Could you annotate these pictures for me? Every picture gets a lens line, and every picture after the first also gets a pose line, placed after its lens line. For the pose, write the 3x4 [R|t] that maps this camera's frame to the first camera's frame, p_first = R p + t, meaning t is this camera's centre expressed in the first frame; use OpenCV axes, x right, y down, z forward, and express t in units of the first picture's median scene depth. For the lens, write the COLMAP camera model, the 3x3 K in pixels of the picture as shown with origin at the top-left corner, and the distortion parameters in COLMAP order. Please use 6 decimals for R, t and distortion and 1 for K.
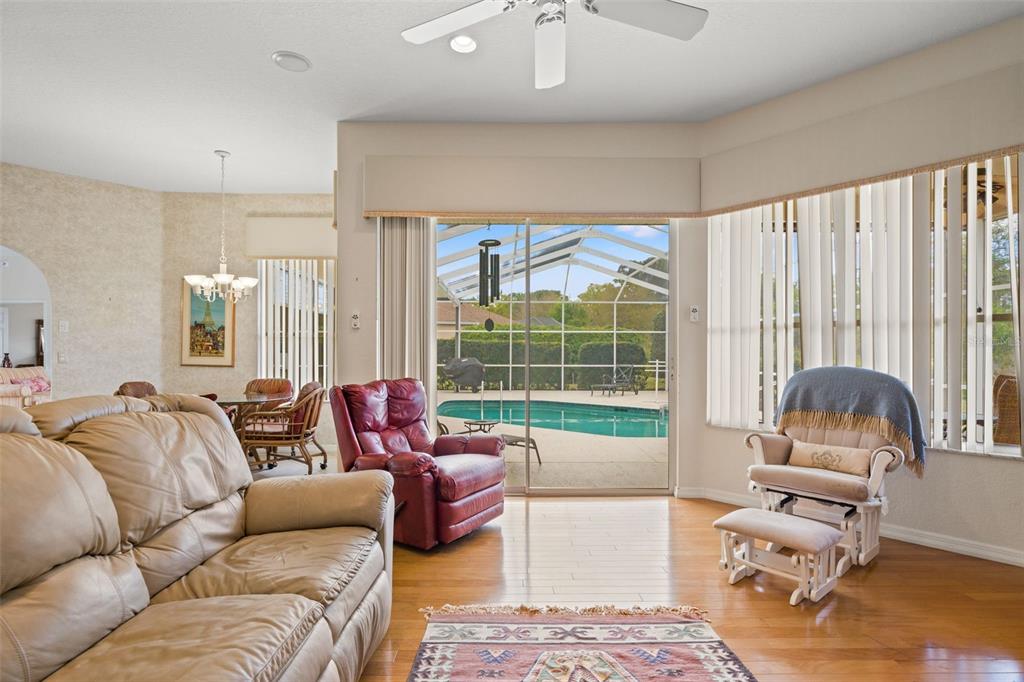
lens RADIAL K [[509.5, 0, 506.9], [0, 509.5, 353.2], [0, 0, 1]] dist [0.000561, 0.002496]
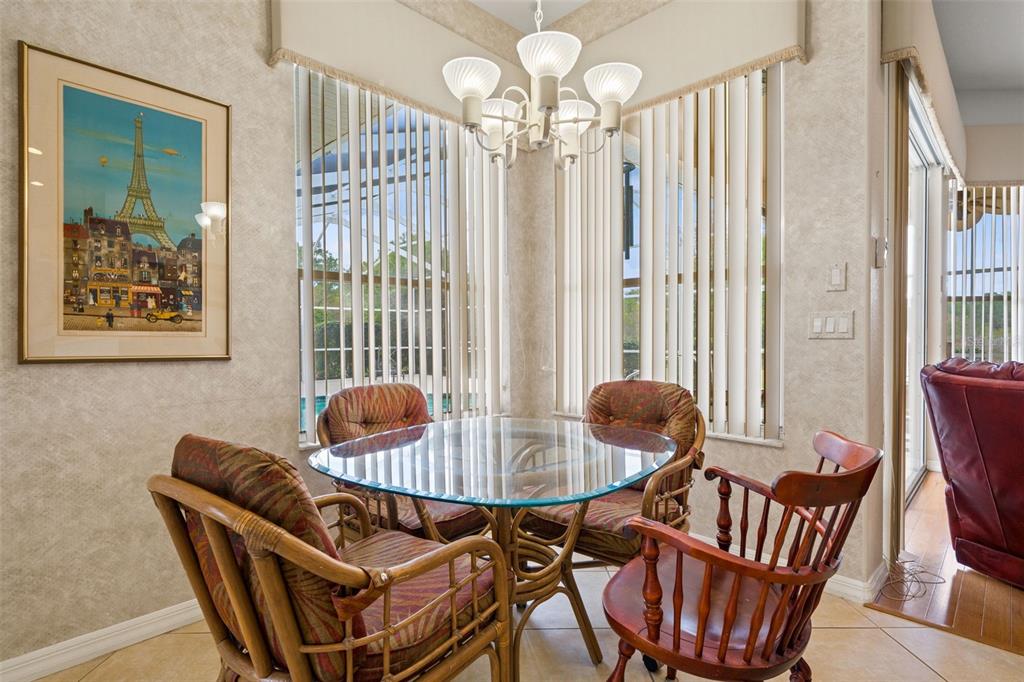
lens RADIAL K [[509.5, 0, 511.1], [0, 509.5, 344.1], [0, 0, 1]] dist [0.000561, 0.002496]
pose [[0.706623, -0.012844, 0.707474, -0.924799], [0.003526, 0.999887, 0.014632, 0.015407], [-0.707582, -0.007845, 0.706588, 0.896496]]
